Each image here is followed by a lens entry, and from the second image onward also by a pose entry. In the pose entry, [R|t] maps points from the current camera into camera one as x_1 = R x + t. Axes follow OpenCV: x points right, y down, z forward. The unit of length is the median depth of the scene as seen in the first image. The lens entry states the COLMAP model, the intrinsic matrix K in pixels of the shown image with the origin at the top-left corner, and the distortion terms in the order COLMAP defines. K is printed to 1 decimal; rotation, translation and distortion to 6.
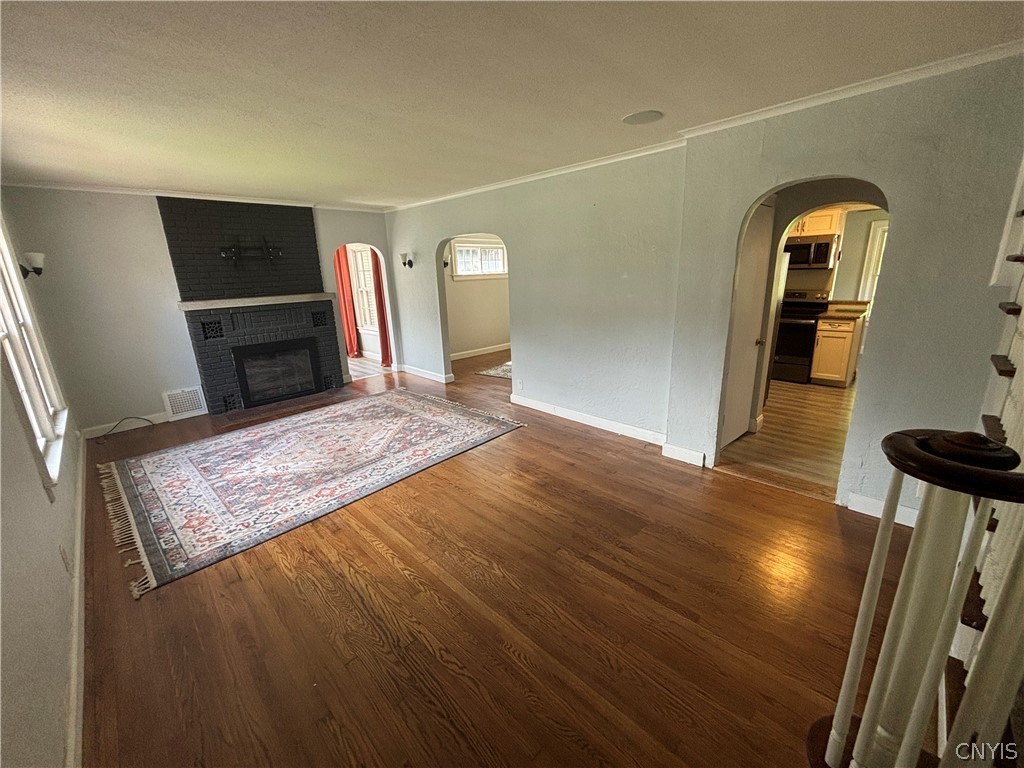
lens RADIAL K [[412.6, 0, 509.9], [0, 412.6, 378.7], [0, 0, 1]] dist [0.000523, 0.001420]
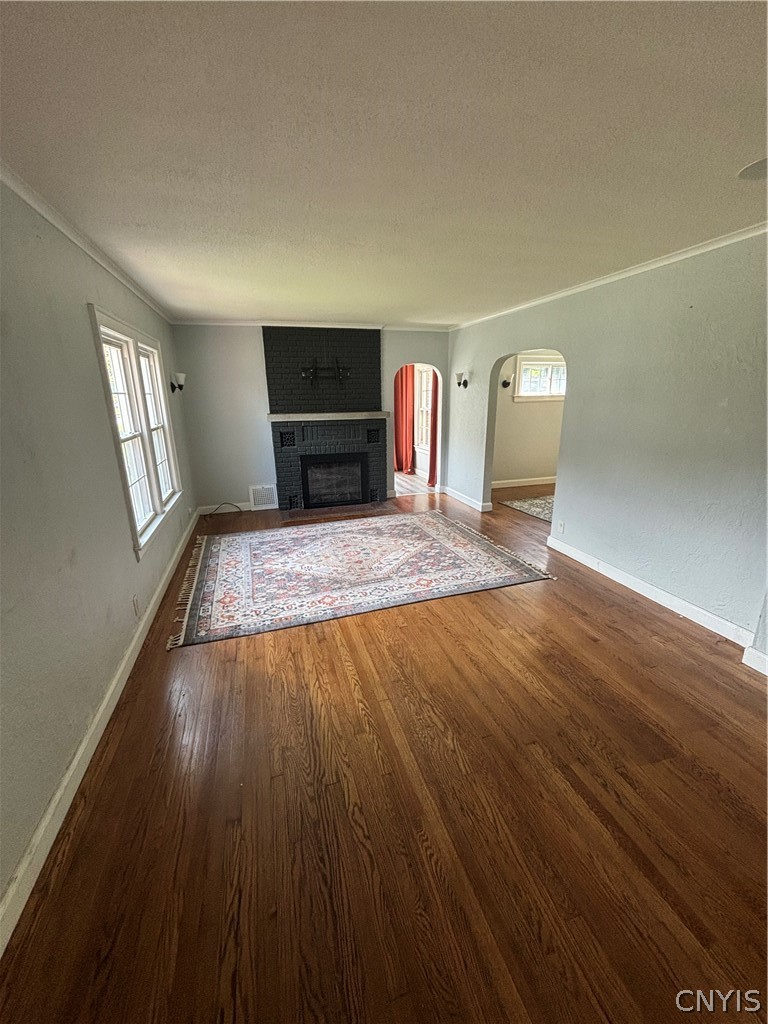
lens RADIAL K [[412.6, 0, 384.0], [0, 412.6, 509.2], [0, 0, 1]] dist [0.000523, 0.001420]
pose [[0.885535, 0.143701, -0.441789, 0.105829], [-0.132643, 0.989580, 0.056009, -0.031931], [0.445234, 0.009002, 0.895369, 0.101208]]
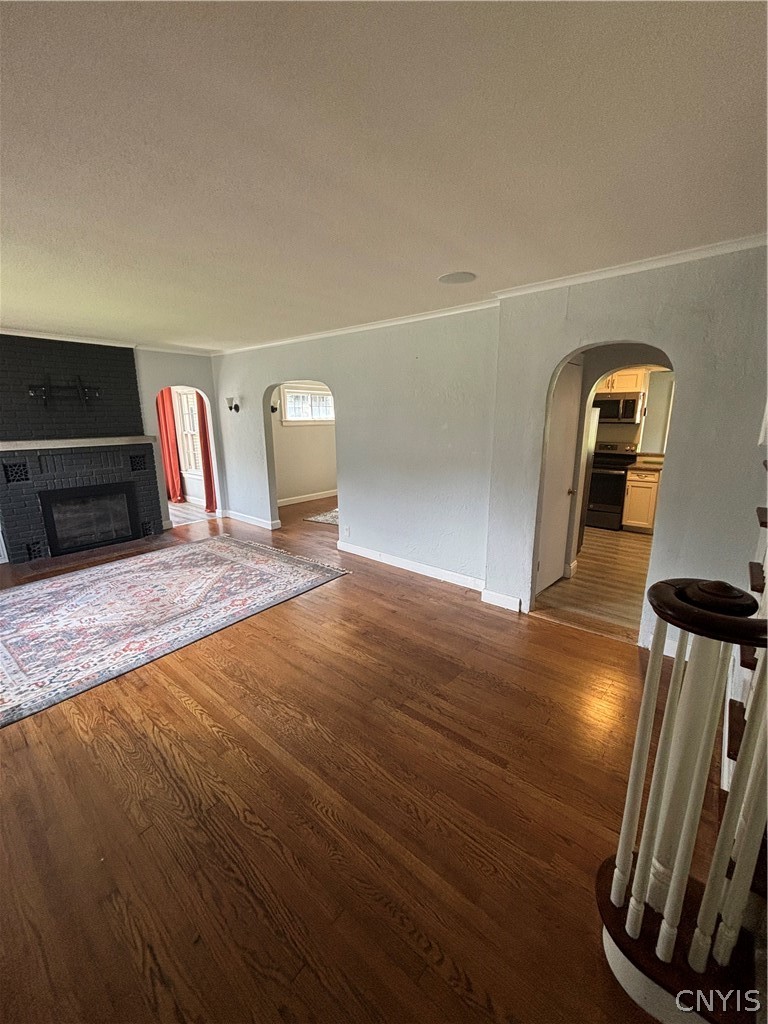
lens RADIAL K [[412.6, 0, 382.3], [0, 412.6, 509.2], [0, 0, 1]] dist [0.000523, 0.001420]
pose [[0.995973, 0.005241, 0.089505, 0.031910], [-0.002019, 0.999348, -0.036050, -0.005258], [-0.089635, 0.035724, 0.995334, -0.004082]]
